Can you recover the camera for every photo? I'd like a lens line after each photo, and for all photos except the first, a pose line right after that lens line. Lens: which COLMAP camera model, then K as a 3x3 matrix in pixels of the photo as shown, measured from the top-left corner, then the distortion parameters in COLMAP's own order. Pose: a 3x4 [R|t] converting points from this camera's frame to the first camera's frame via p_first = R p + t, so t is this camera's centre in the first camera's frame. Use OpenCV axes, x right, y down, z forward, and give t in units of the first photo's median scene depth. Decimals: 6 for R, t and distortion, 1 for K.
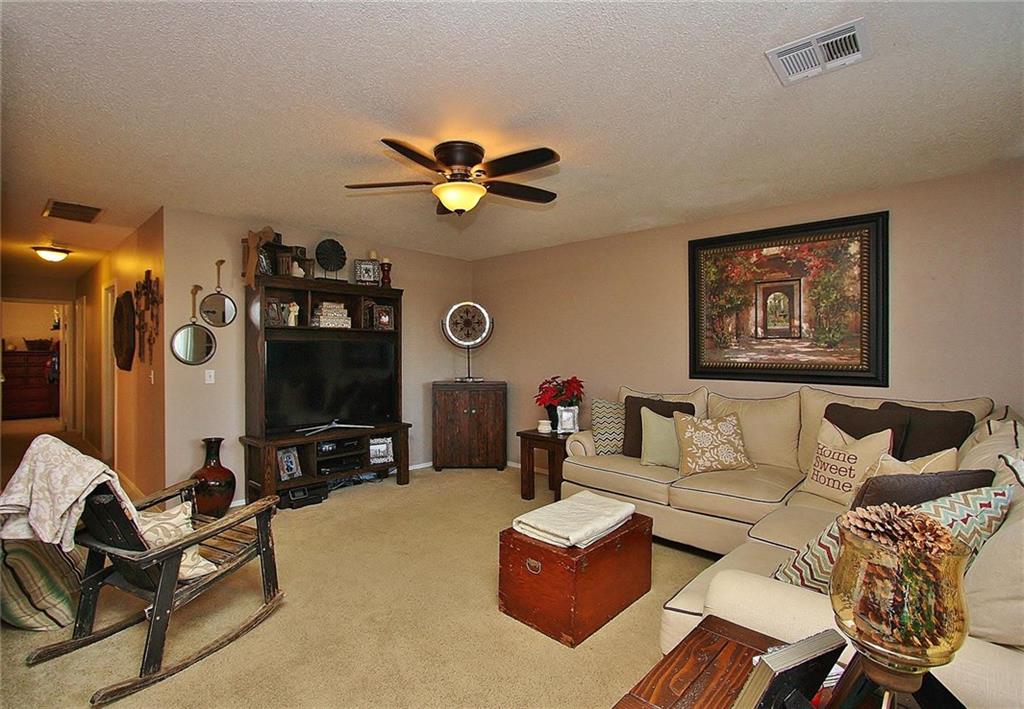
lens RADIAL K [[482.8, 0, 512.0], [0, 482.8, 354.5], [0, 0, 1]] dist [-0.031037, -0.000144]
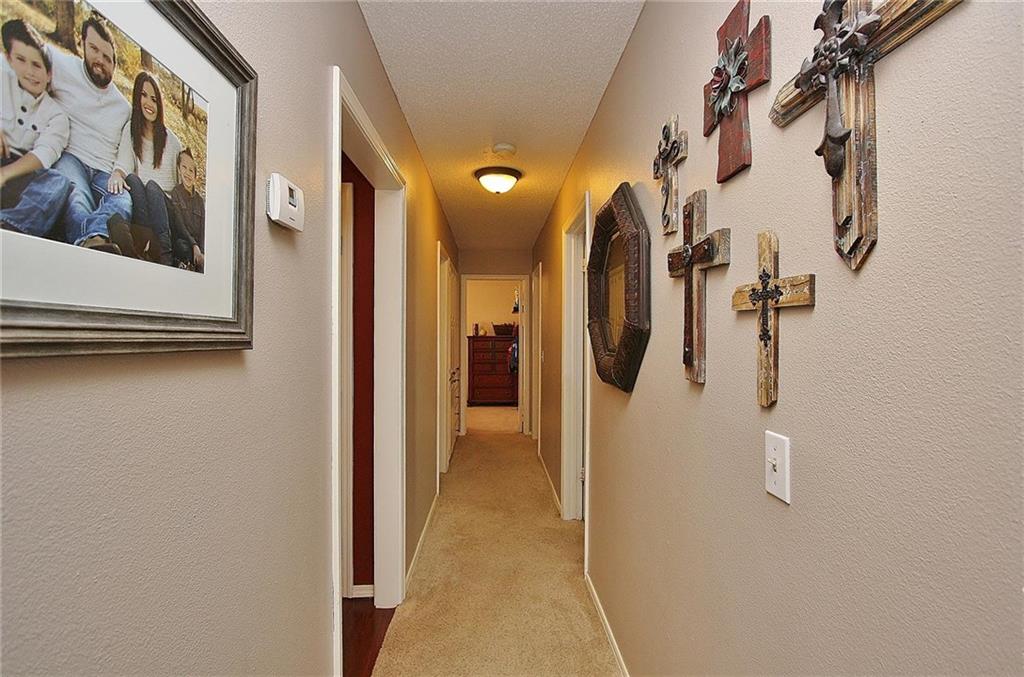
lens RADIAL K [[476.2, 0, 517.8], [0, 476.2, 335.6], [0, 0, 1]] dist [-0.021422, 0.000394]
pose [[0.705468, -0.001387, -0.708741, -0.348450], [-0.003684, 0.999977, -0.005624, -0.003488], [0.708732, 0.006579, 0.705447, 0.385725]]
